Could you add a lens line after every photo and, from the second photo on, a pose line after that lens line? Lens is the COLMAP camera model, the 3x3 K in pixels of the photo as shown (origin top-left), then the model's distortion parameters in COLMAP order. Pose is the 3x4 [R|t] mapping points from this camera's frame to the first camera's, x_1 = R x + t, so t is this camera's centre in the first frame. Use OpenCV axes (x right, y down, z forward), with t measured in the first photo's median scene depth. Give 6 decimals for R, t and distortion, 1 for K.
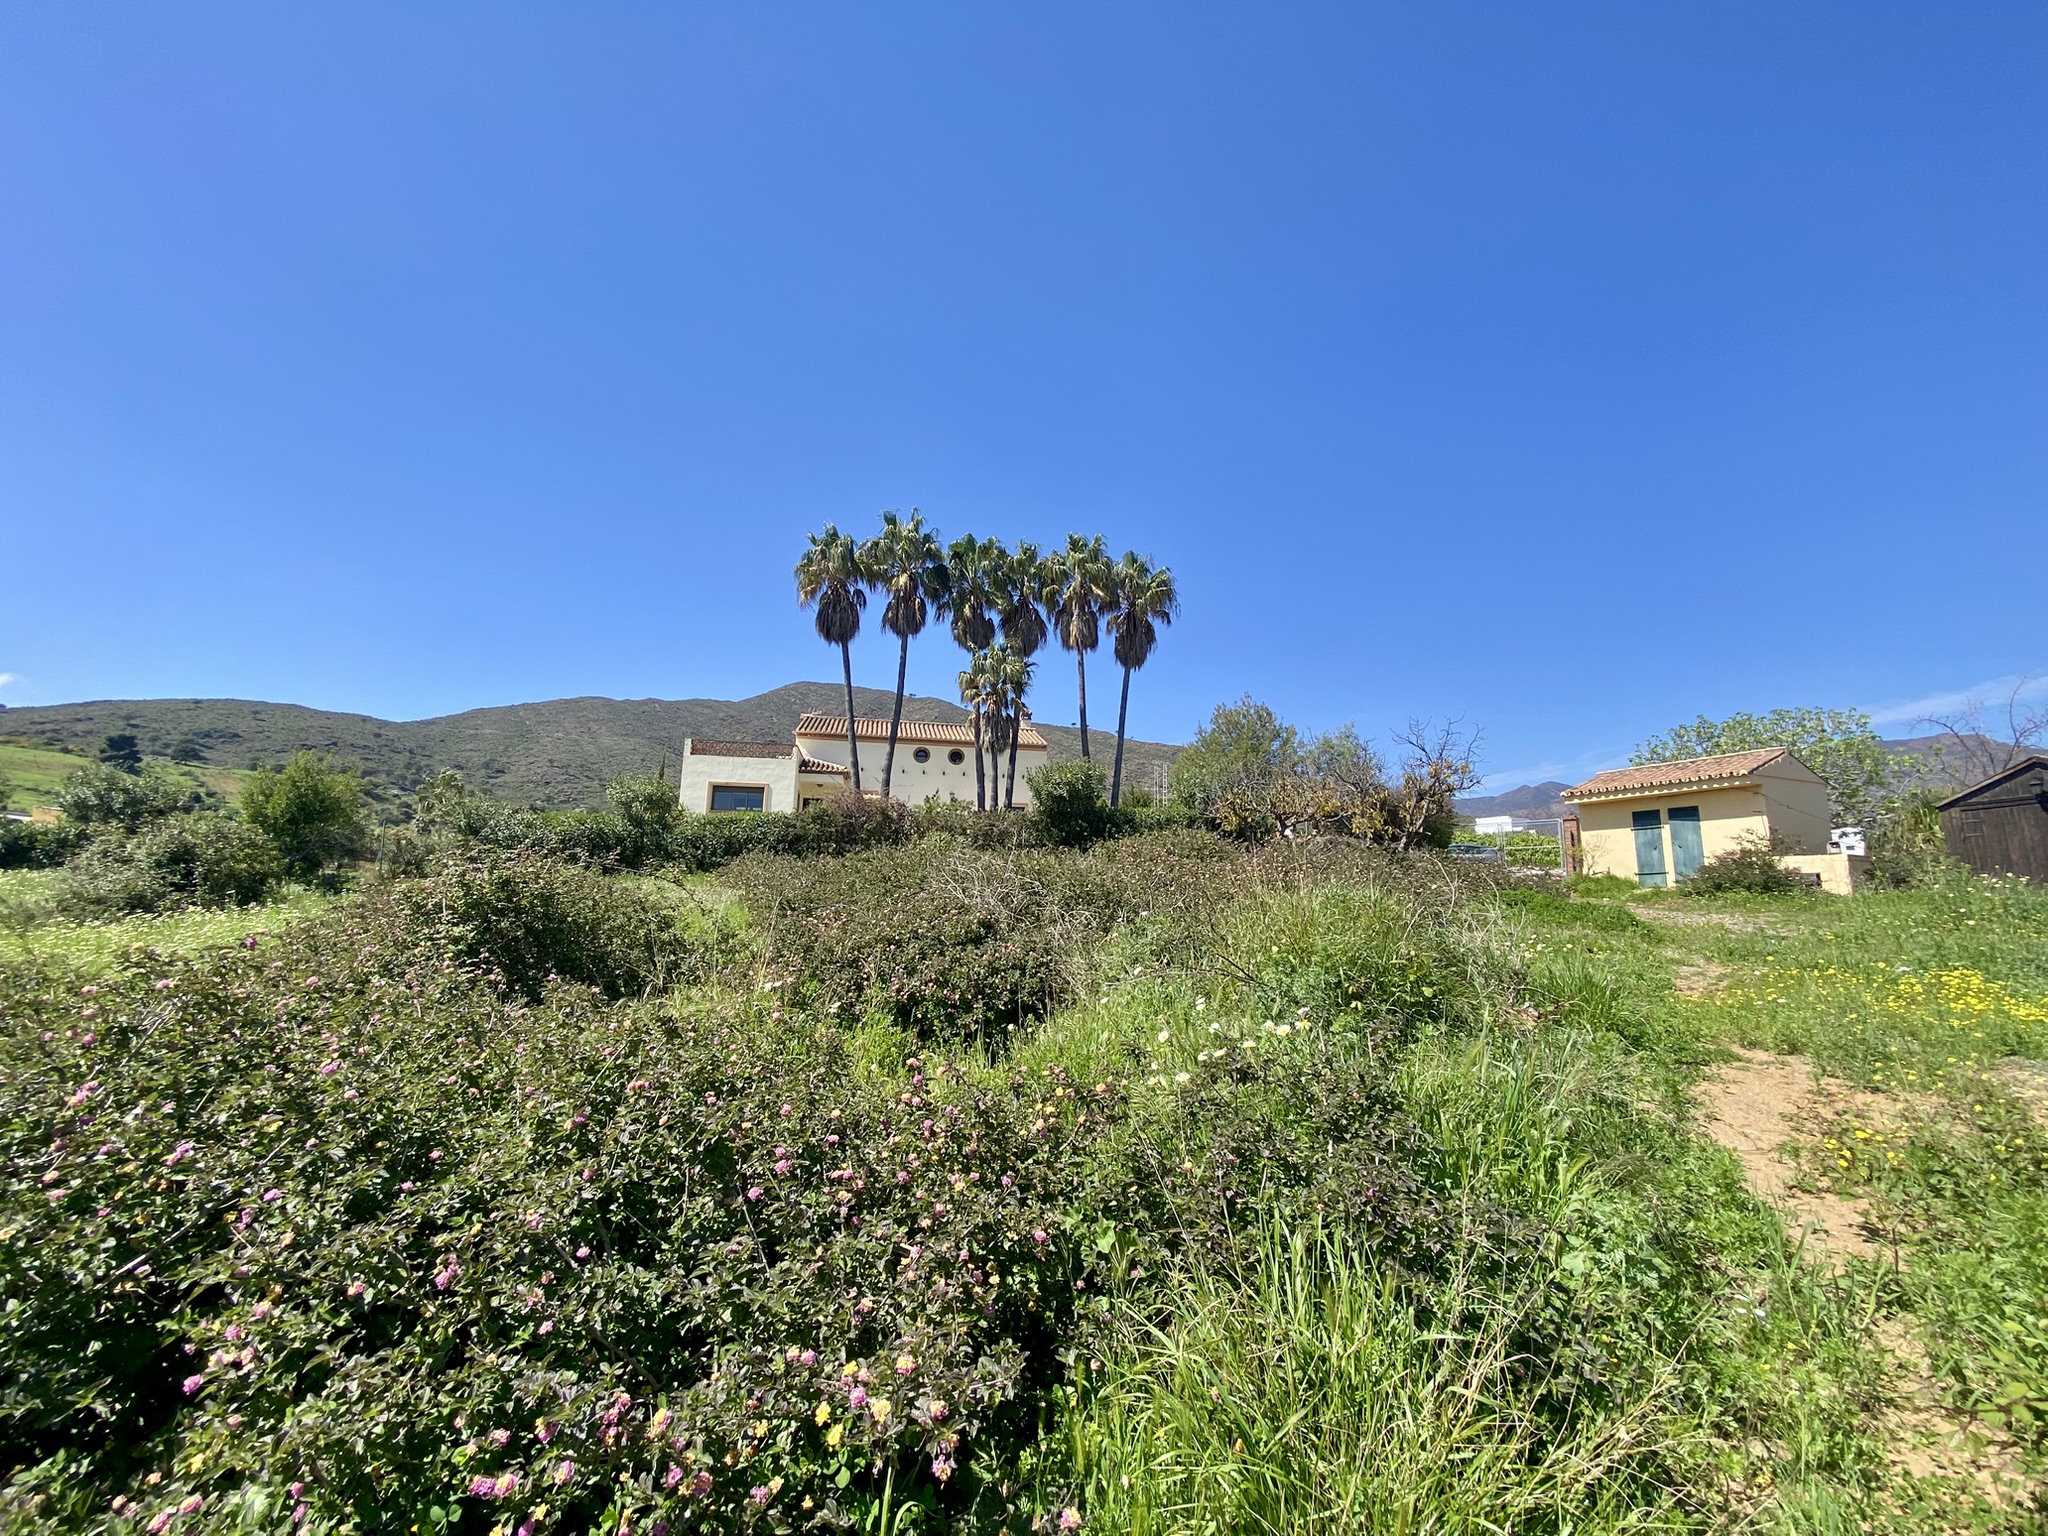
lens RADIAL K [[834.6, 0, 1030.1], [0, 834.6, 776.7], [0, 0, 1]] dist [0.005448, -0.013550]
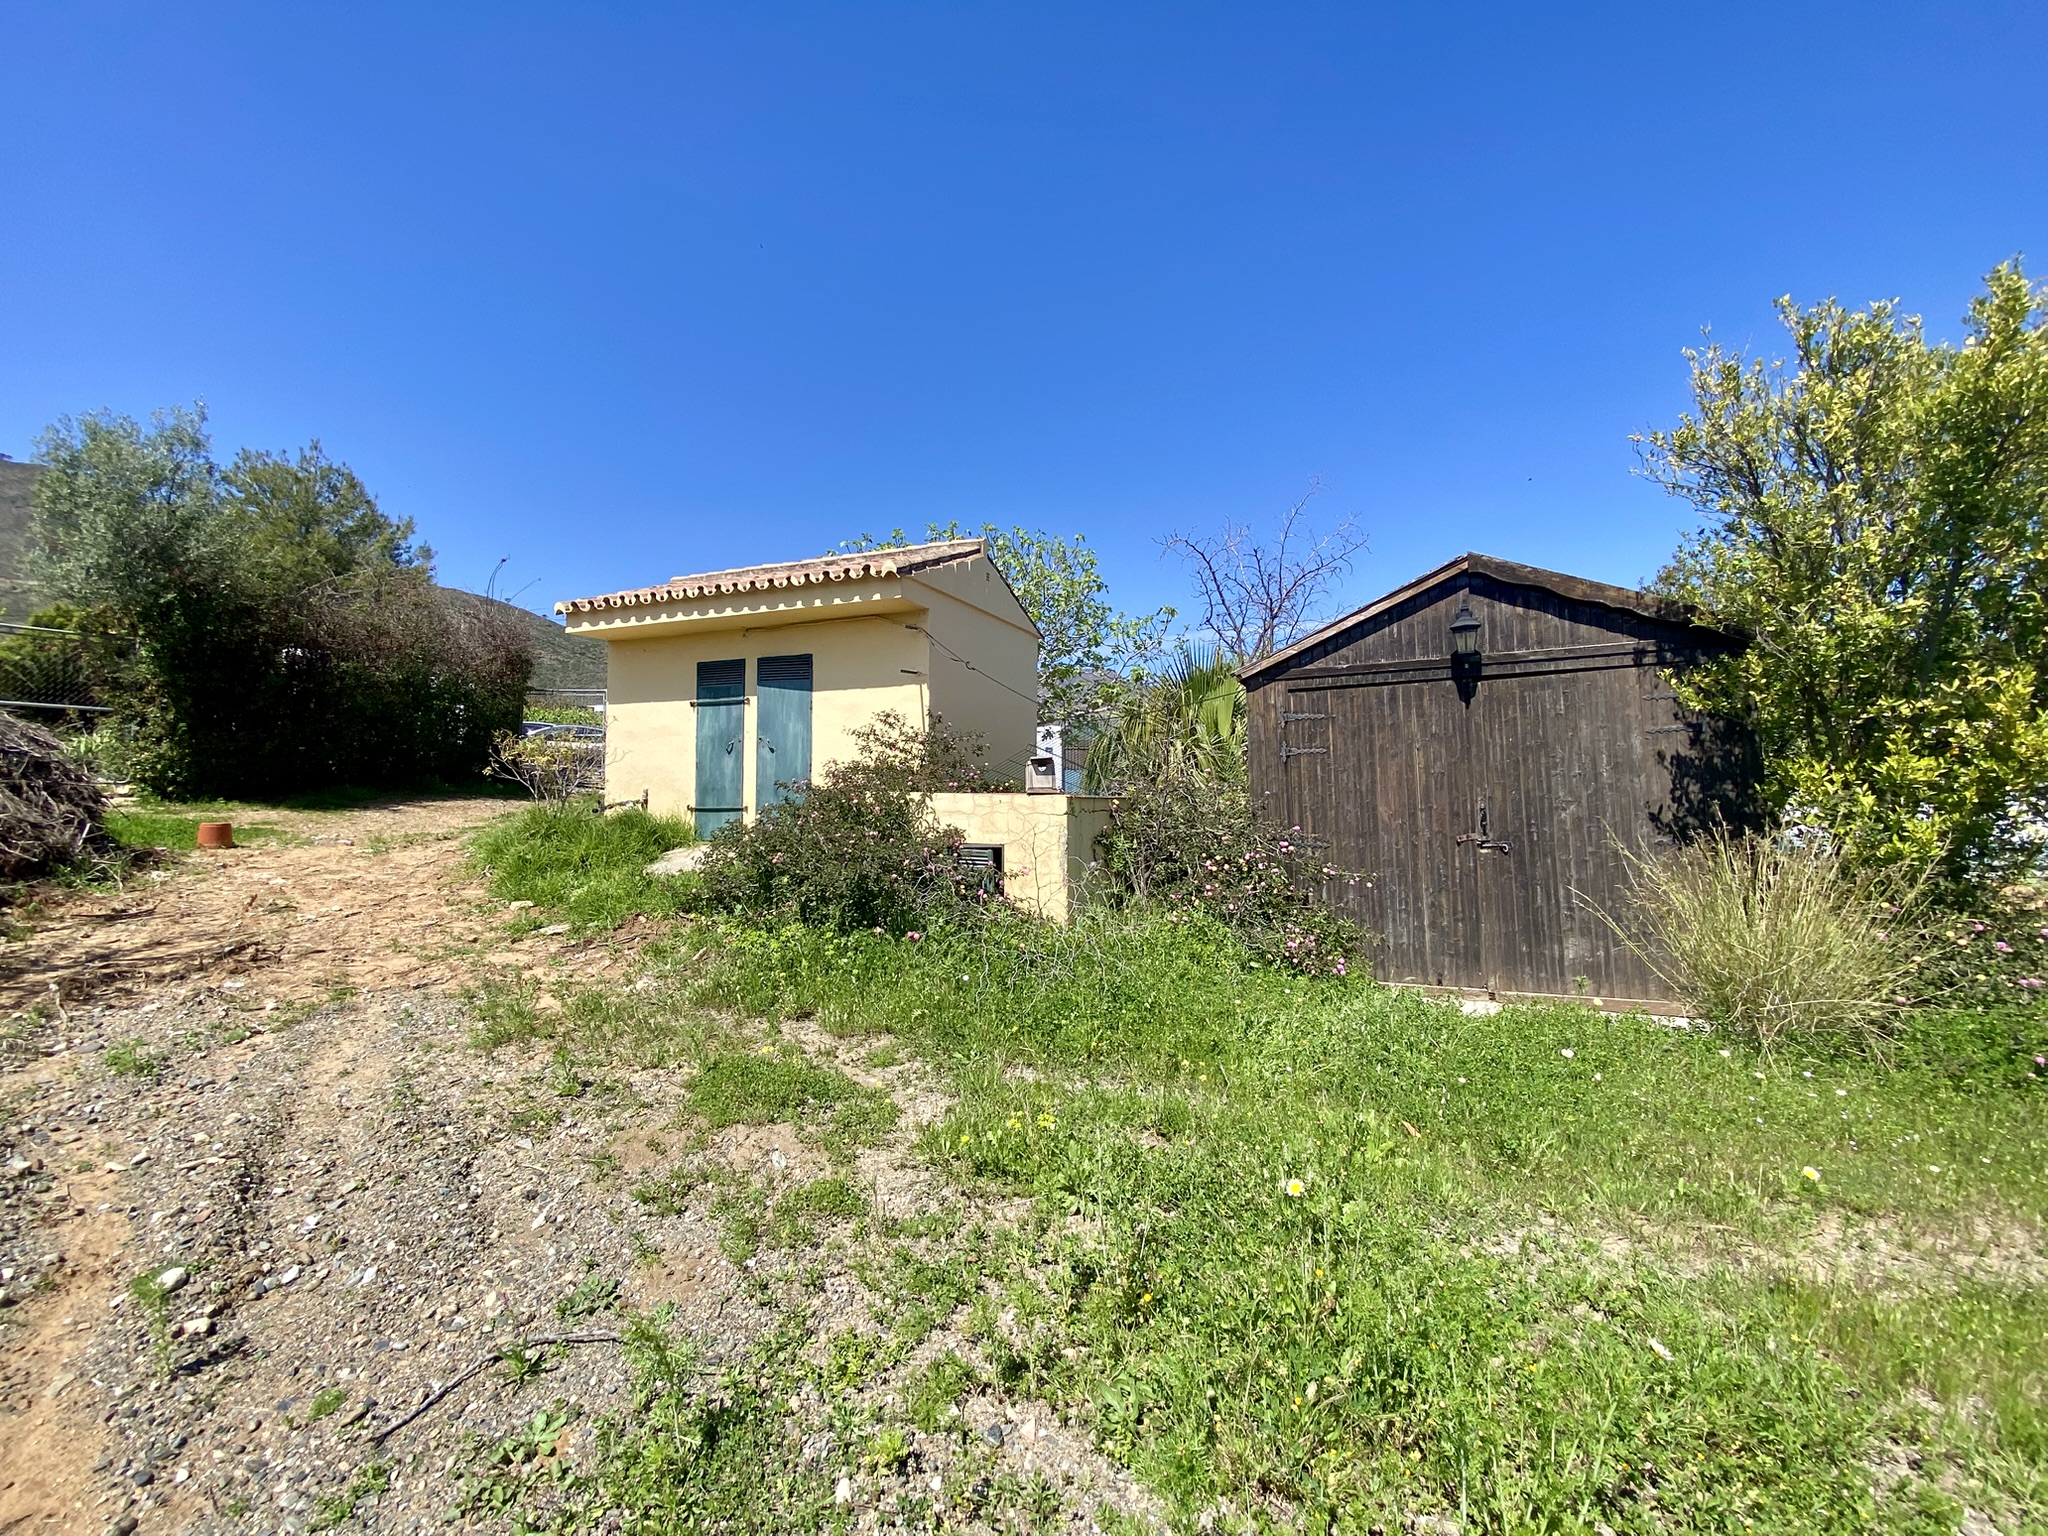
lens RADIAL K [[834.6, 0, 1024.7], [0, 834.6, 767.9], [0, 0, 1]] dist [0.005448, -0.013550]
pose [[0.725290, 0.007183, 0.688406, 0.625474], [-0.098609, 0.990719, 0.093554, 0.044257], [-0.681345, -0.135737, 0.719267, 0.651375]]
